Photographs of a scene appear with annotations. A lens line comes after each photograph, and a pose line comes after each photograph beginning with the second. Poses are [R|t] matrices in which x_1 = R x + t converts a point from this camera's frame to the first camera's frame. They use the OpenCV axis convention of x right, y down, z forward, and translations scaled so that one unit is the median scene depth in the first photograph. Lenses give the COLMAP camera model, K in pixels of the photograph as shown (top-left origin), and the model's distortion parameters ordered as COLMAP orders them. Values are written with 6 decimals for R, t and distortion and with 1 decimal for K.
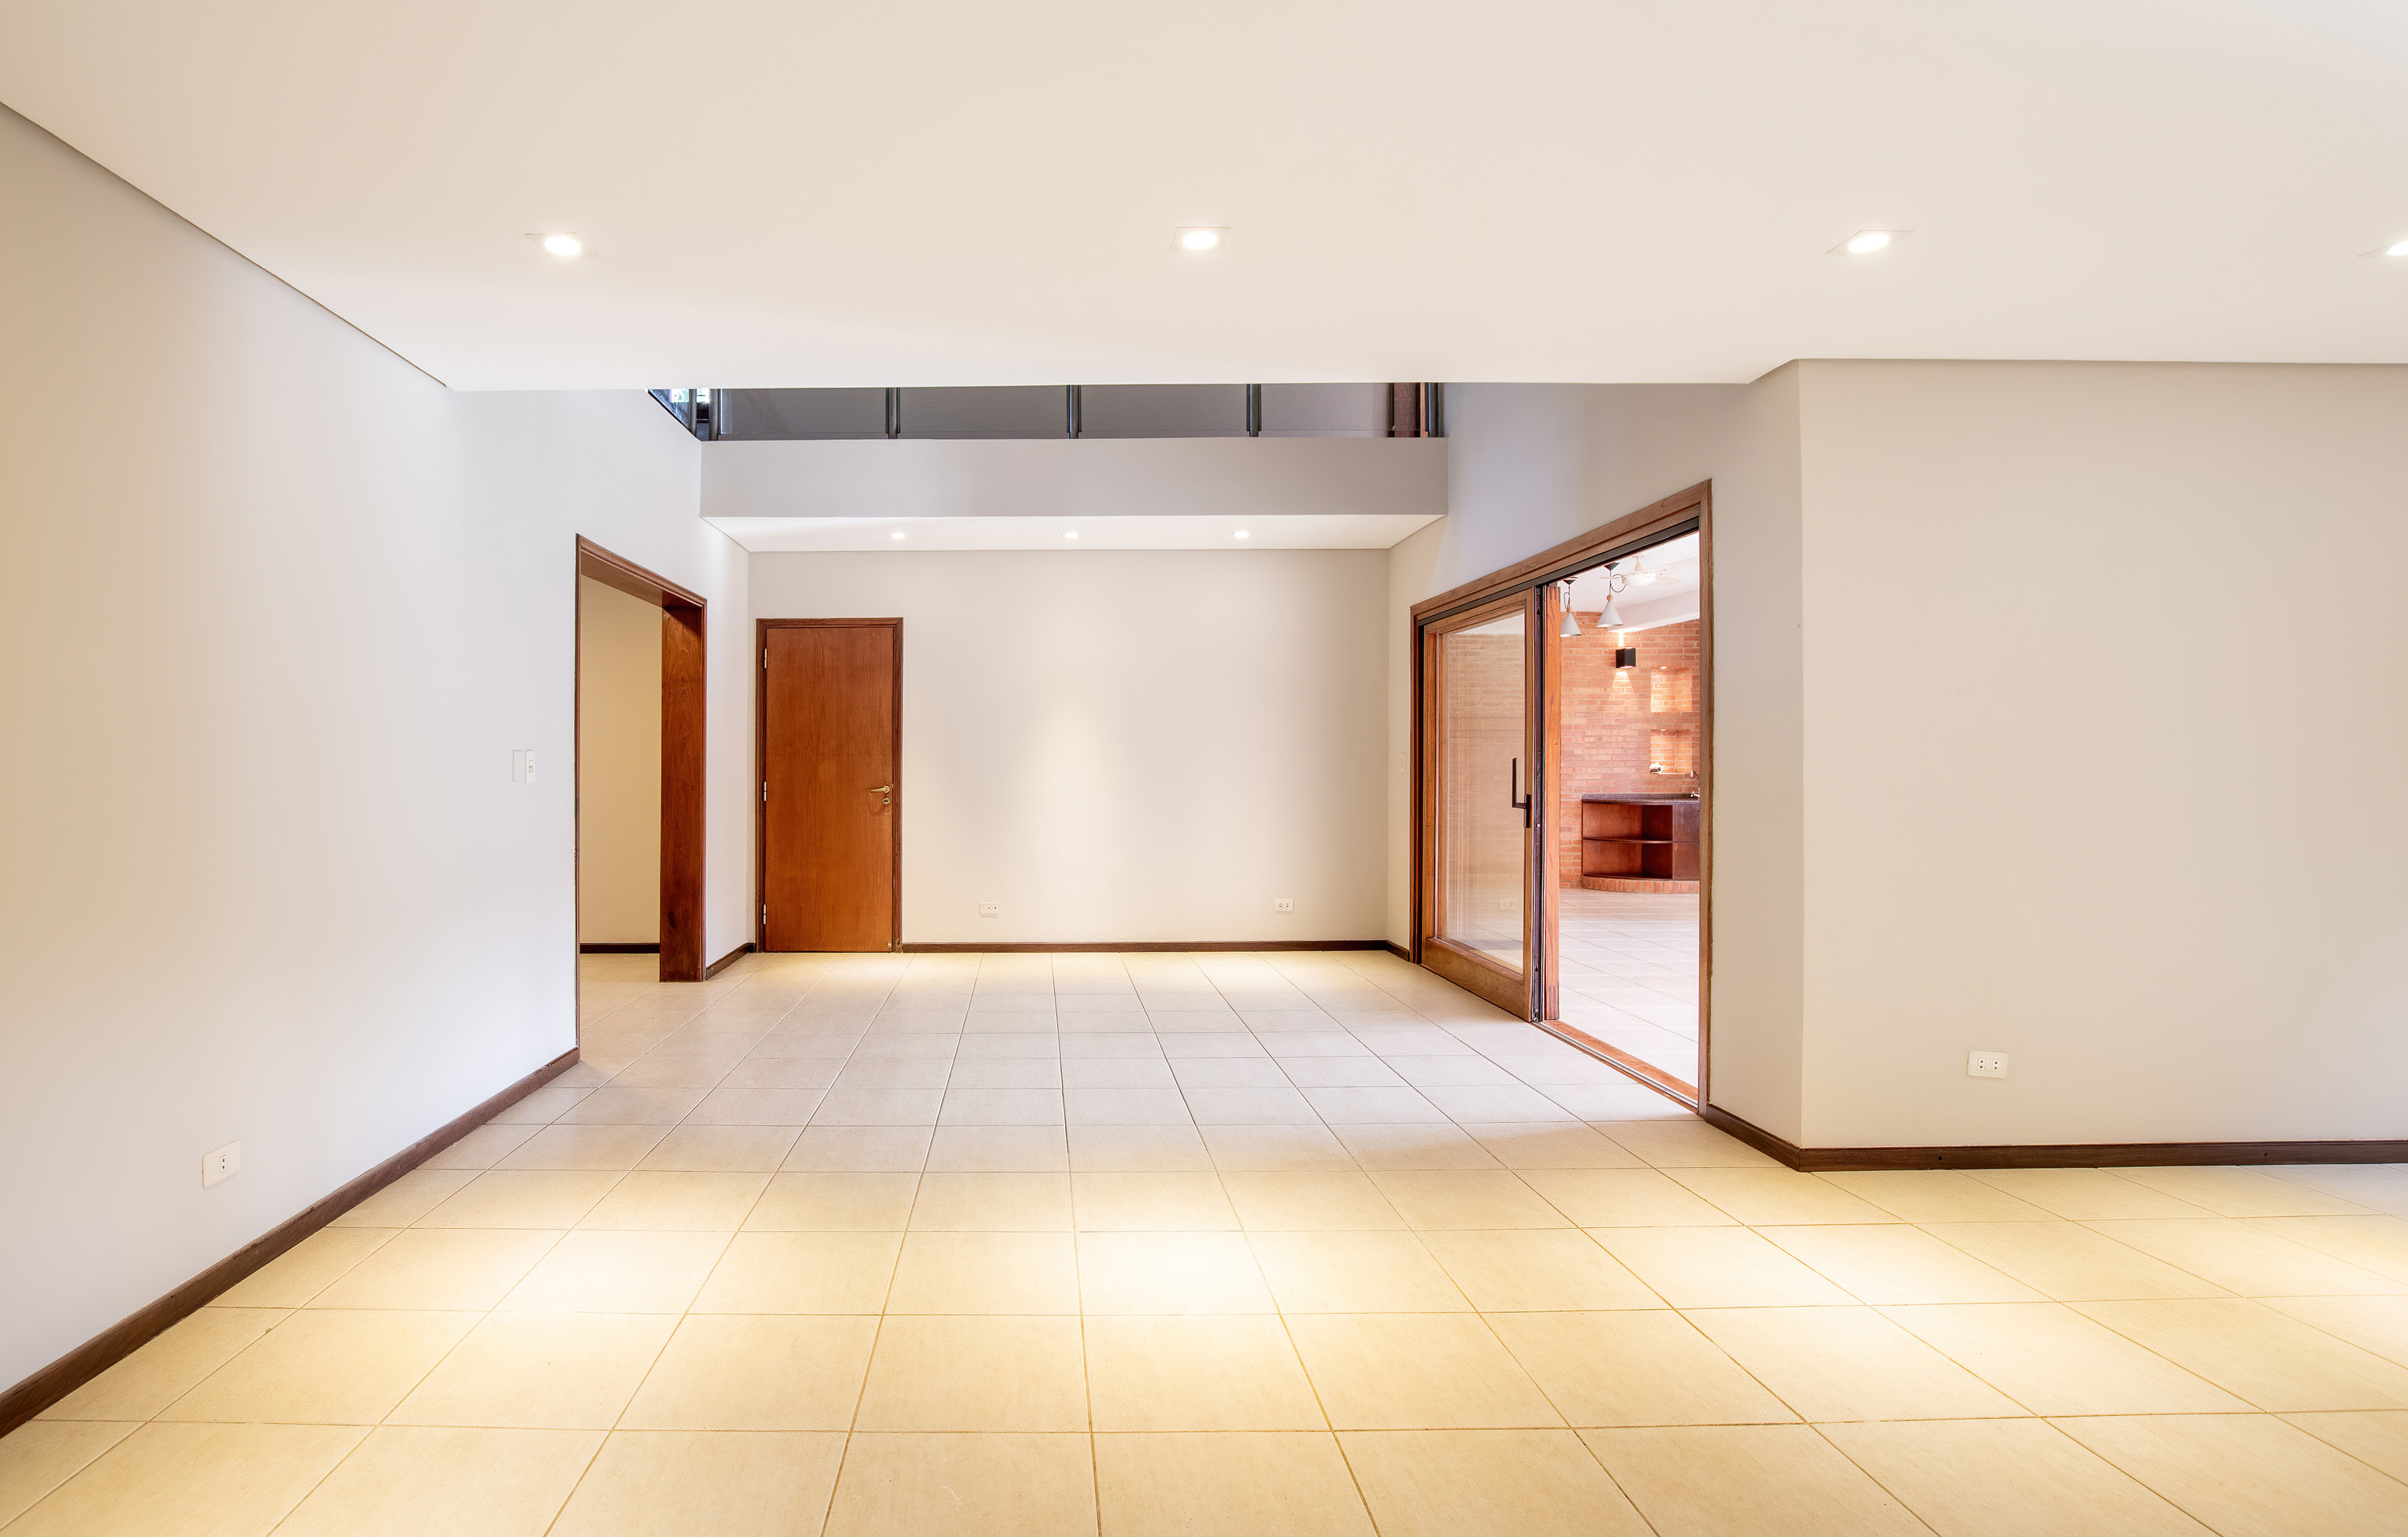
lens RADIAL K [[1123.9, 0, 1040.0], [0, 1123.9, 759.0], [0, 0, 1]] dist [-0.020648, 0.000793]
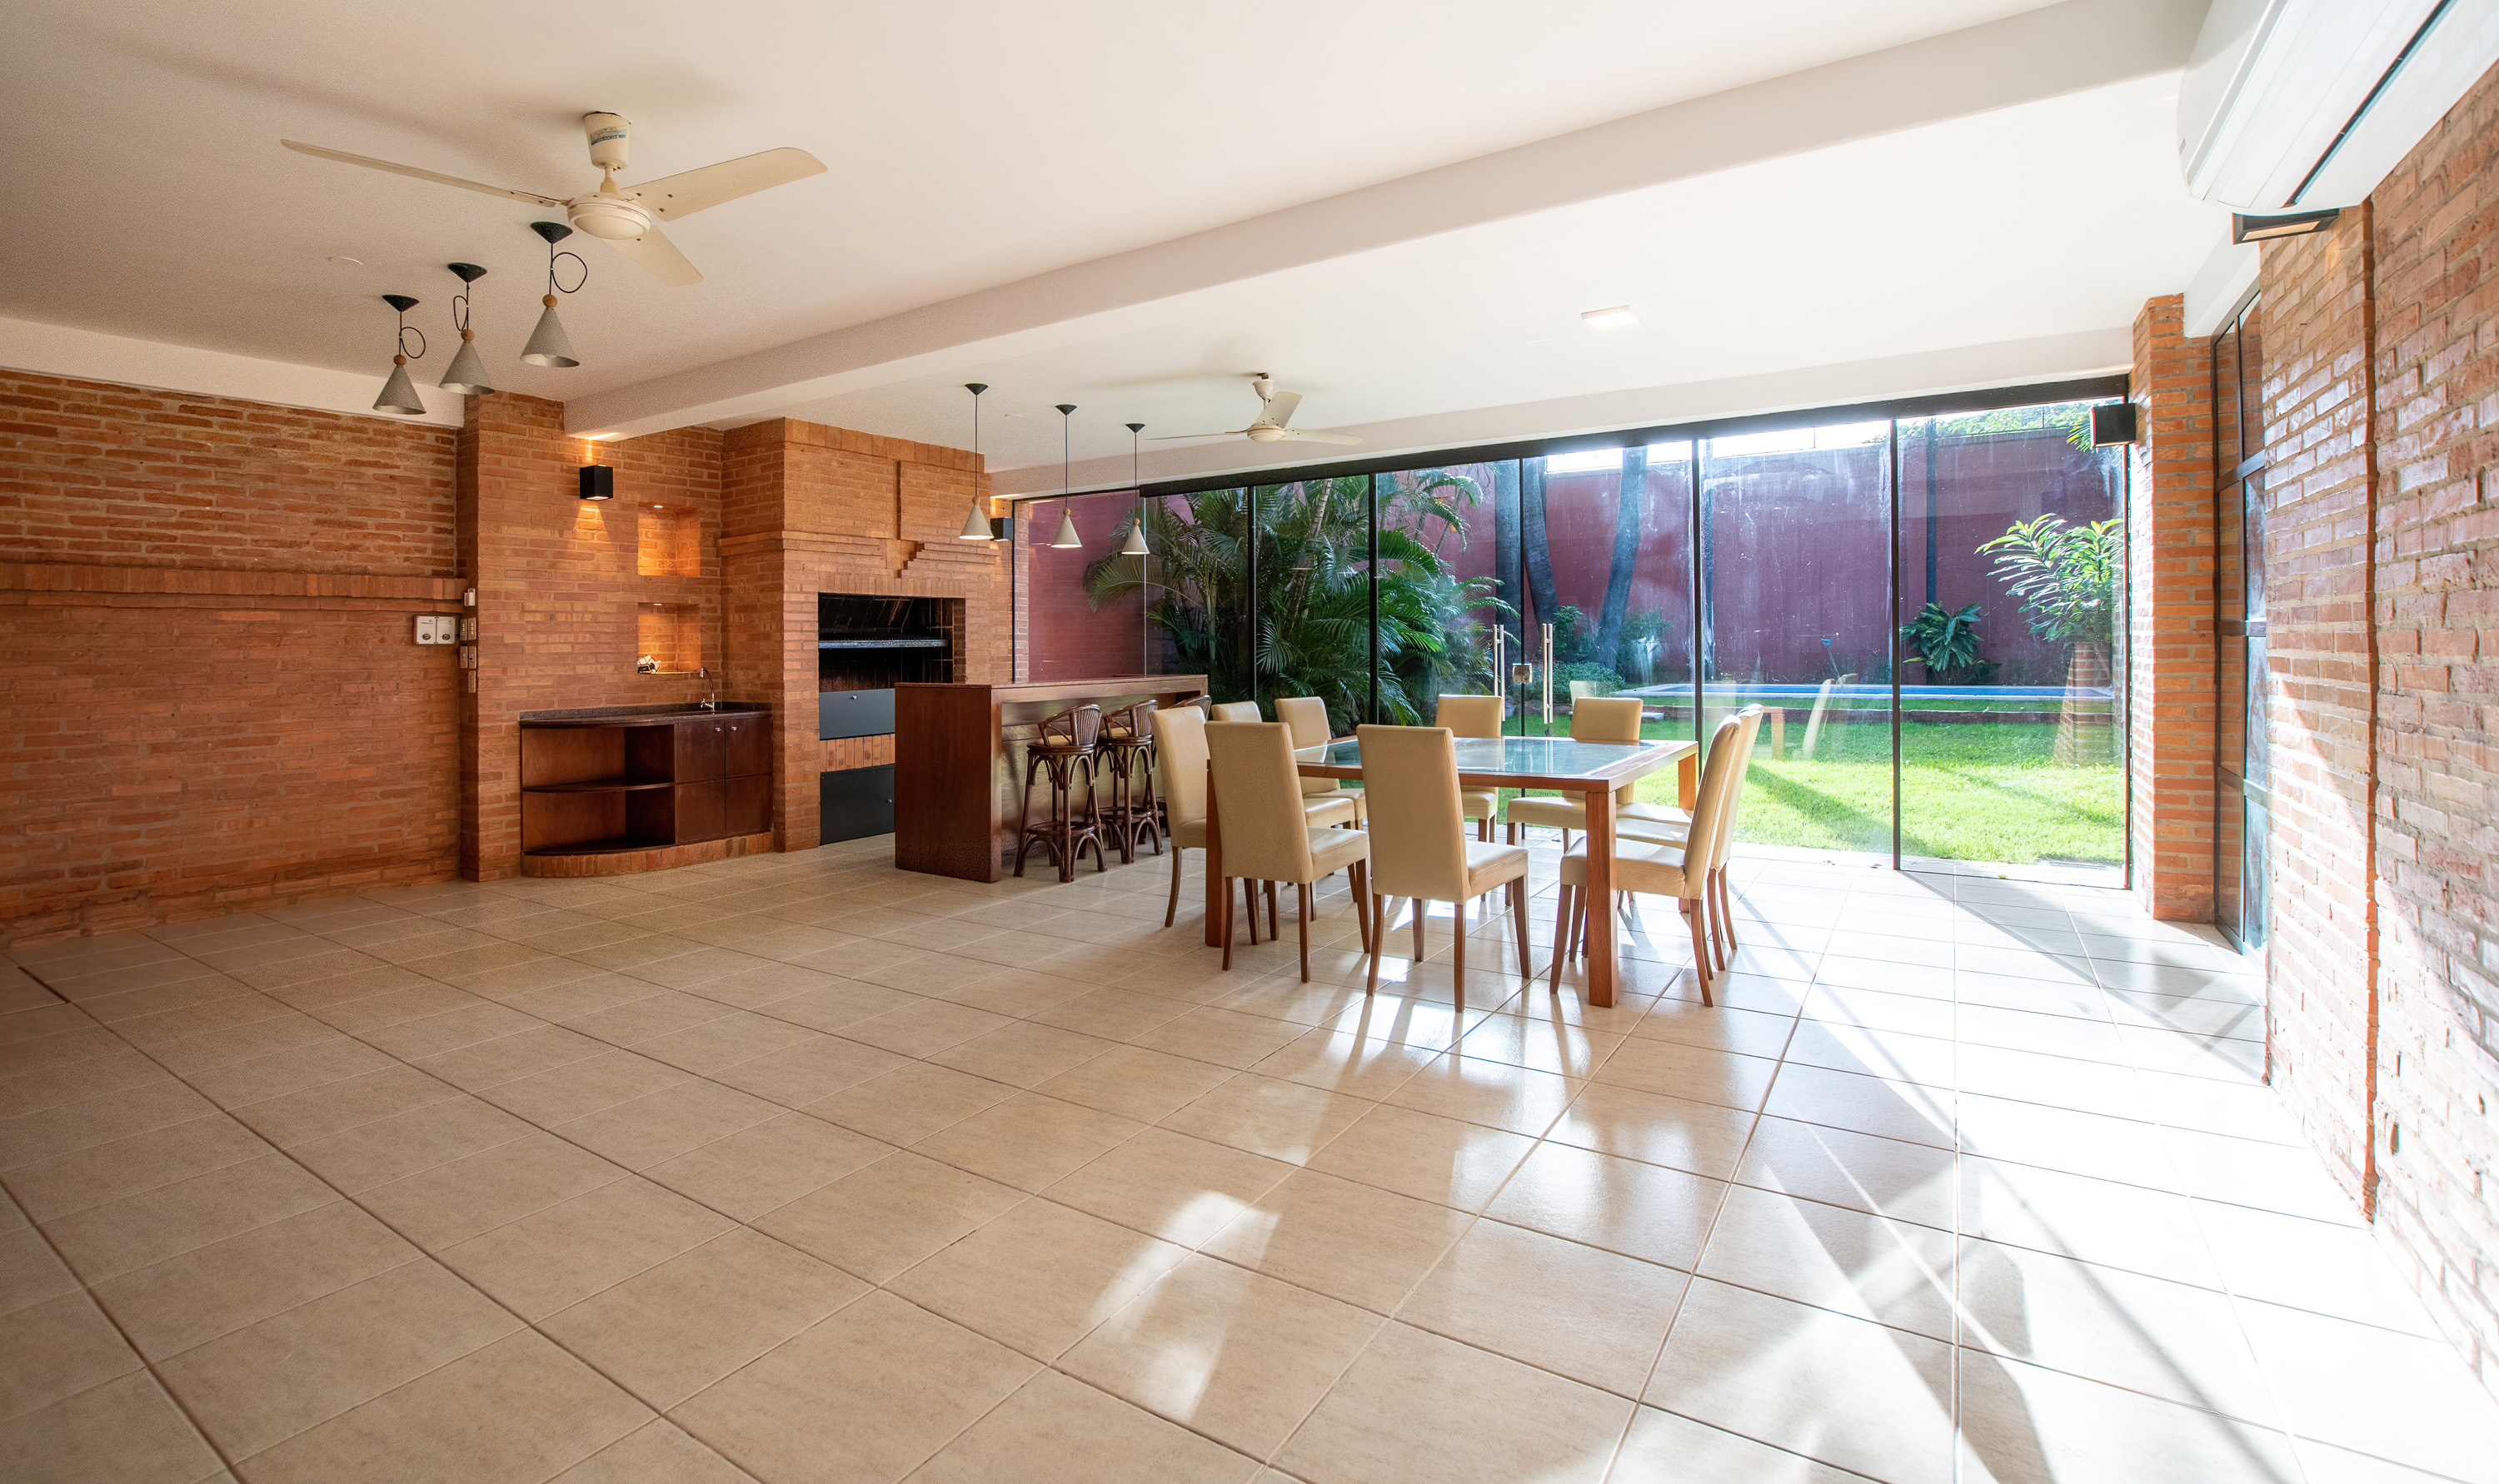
lens RADIAL K [[1106.1, 0, 1219.7], [0, 1106.1, 642.5], [0, 0, 1]] dist [-0.024777, 0.000037]
pose [[0.555893, -0.001725, 0.831252, 0.366869], [0.009193, 0.999949, -0.004072, 0.001996], [-0.831203, 0.009905, 0.555880, 0.657463]]
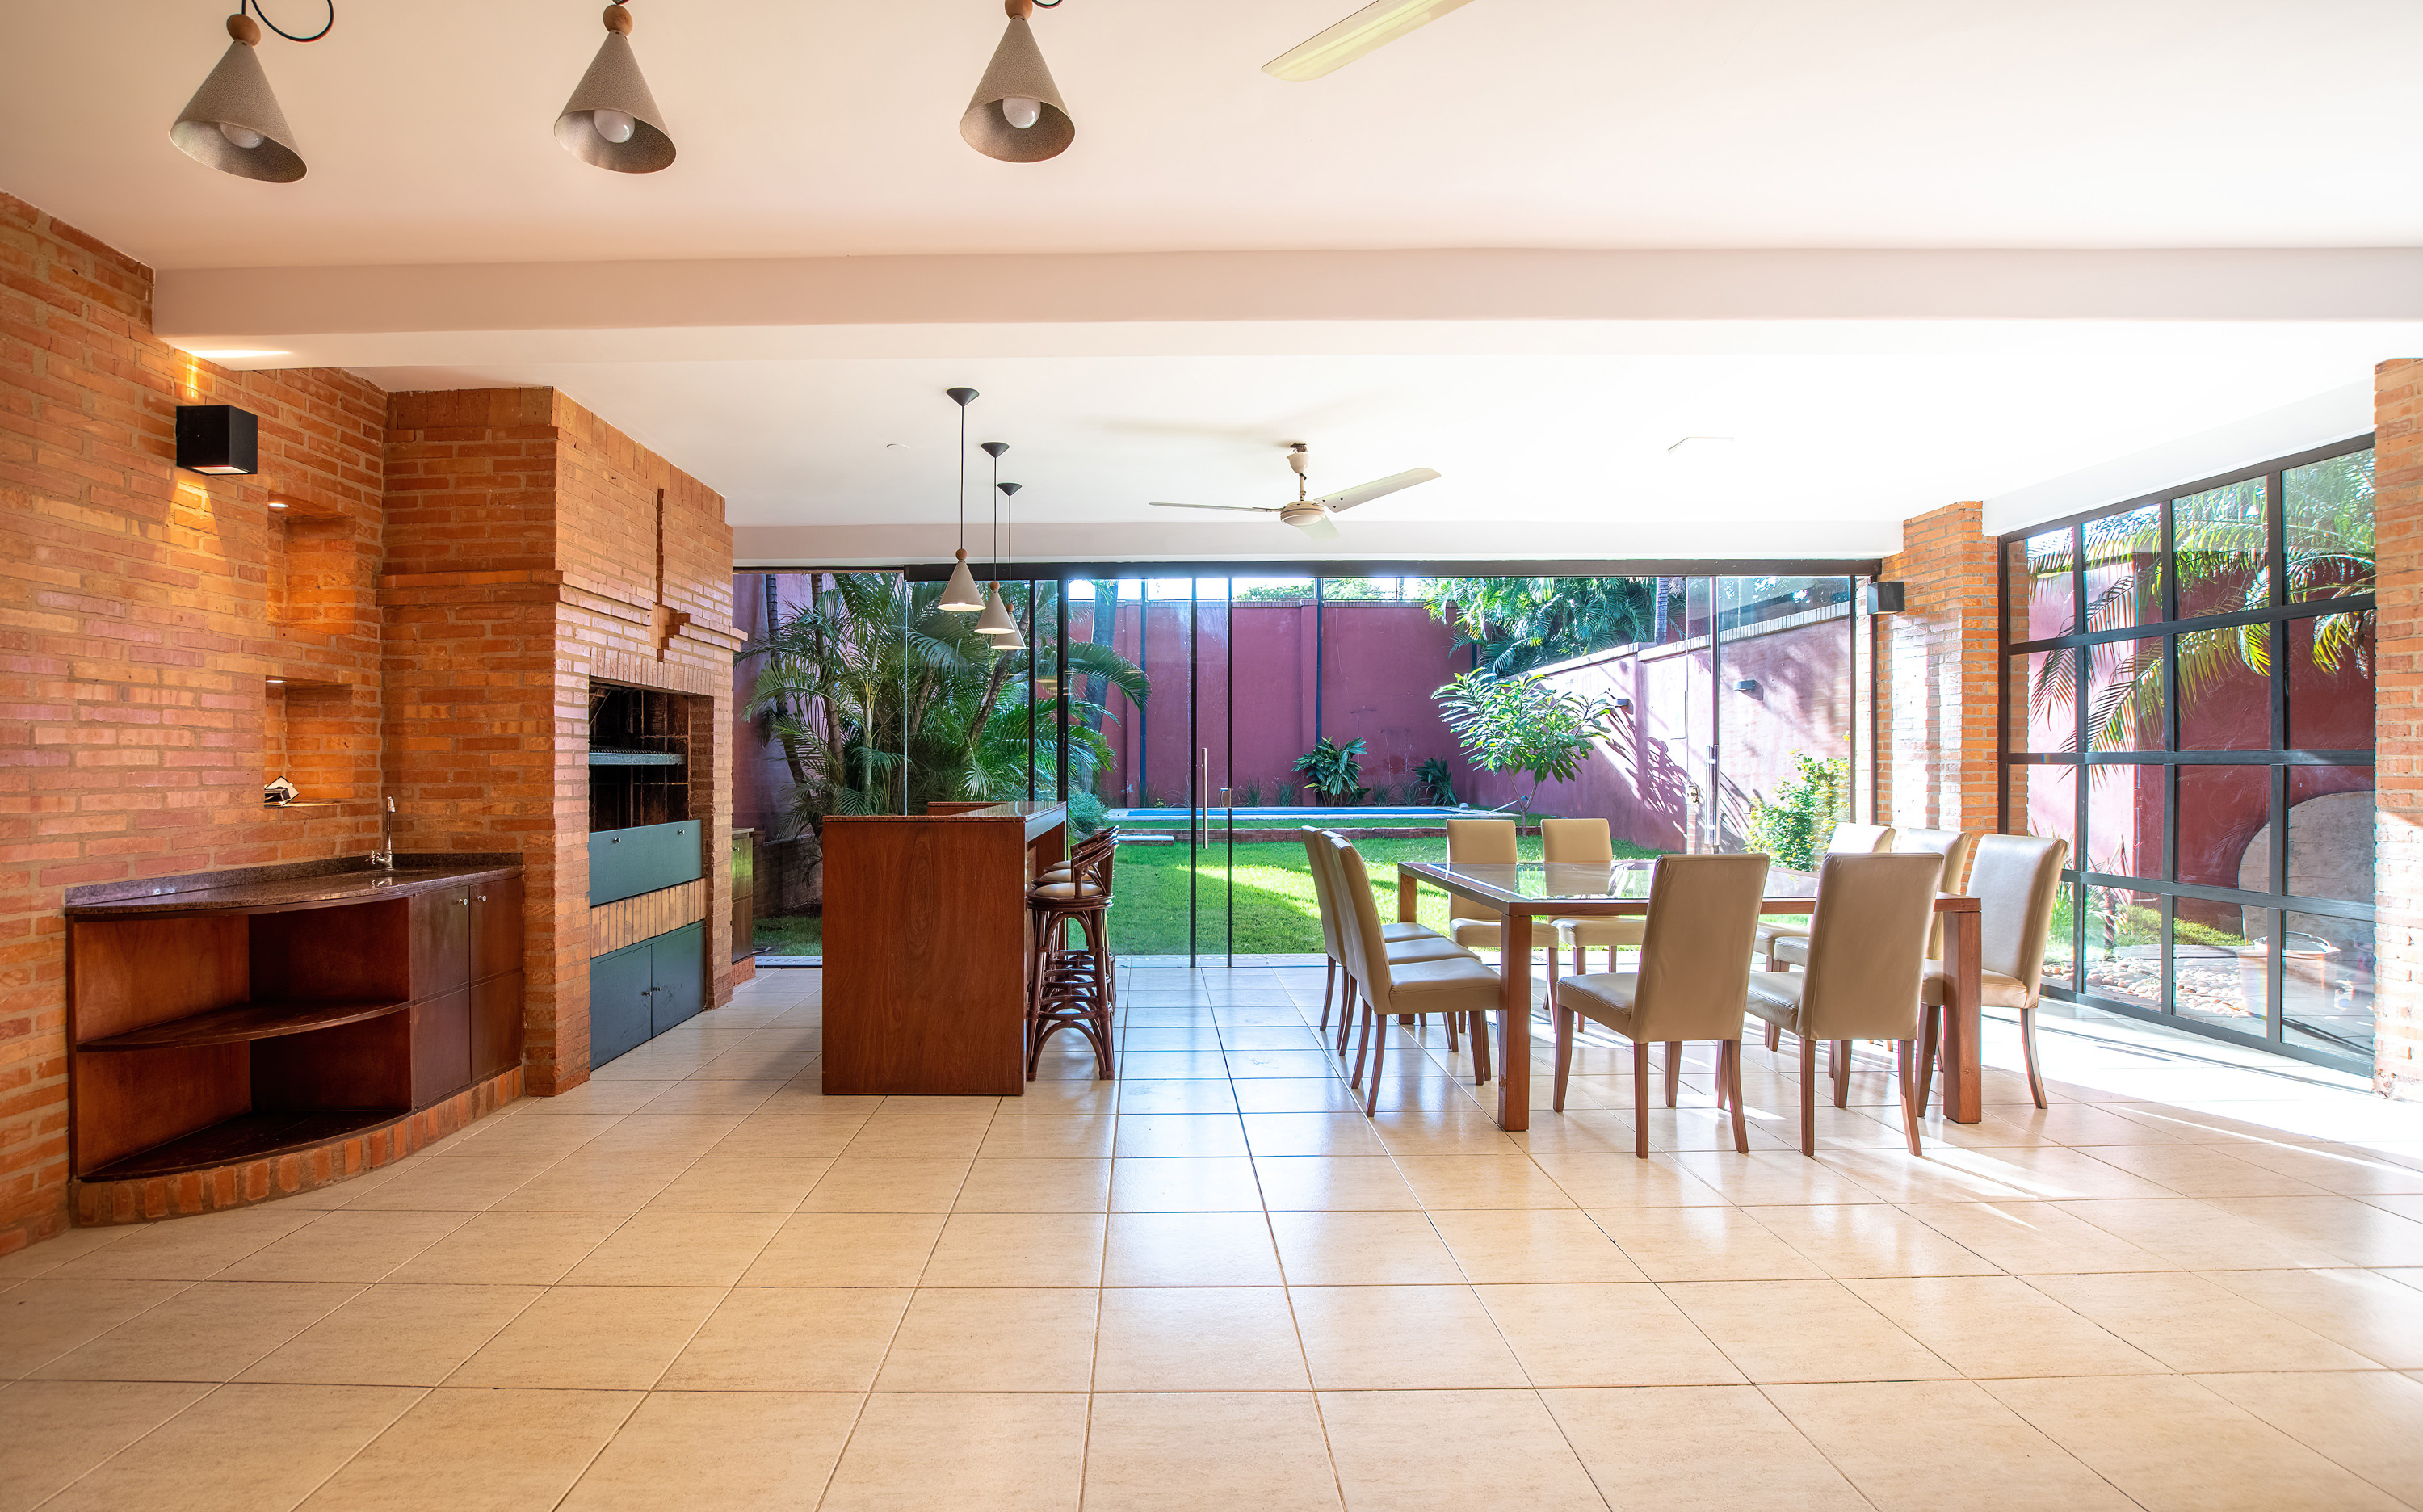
lens RADIAL K [[1089.5, 0, 1140.3], [0, 1089.5, 772.8], [0, 0, 1]] dist [-0.020310, 0.000687]
pose [[0.014553, -0.001397, 0.999893, 0.380248], [0.002396, 0.999996, 0.001362, 0.005053], [-0.999891, 0.002376, 0.014556, 1.233745]]
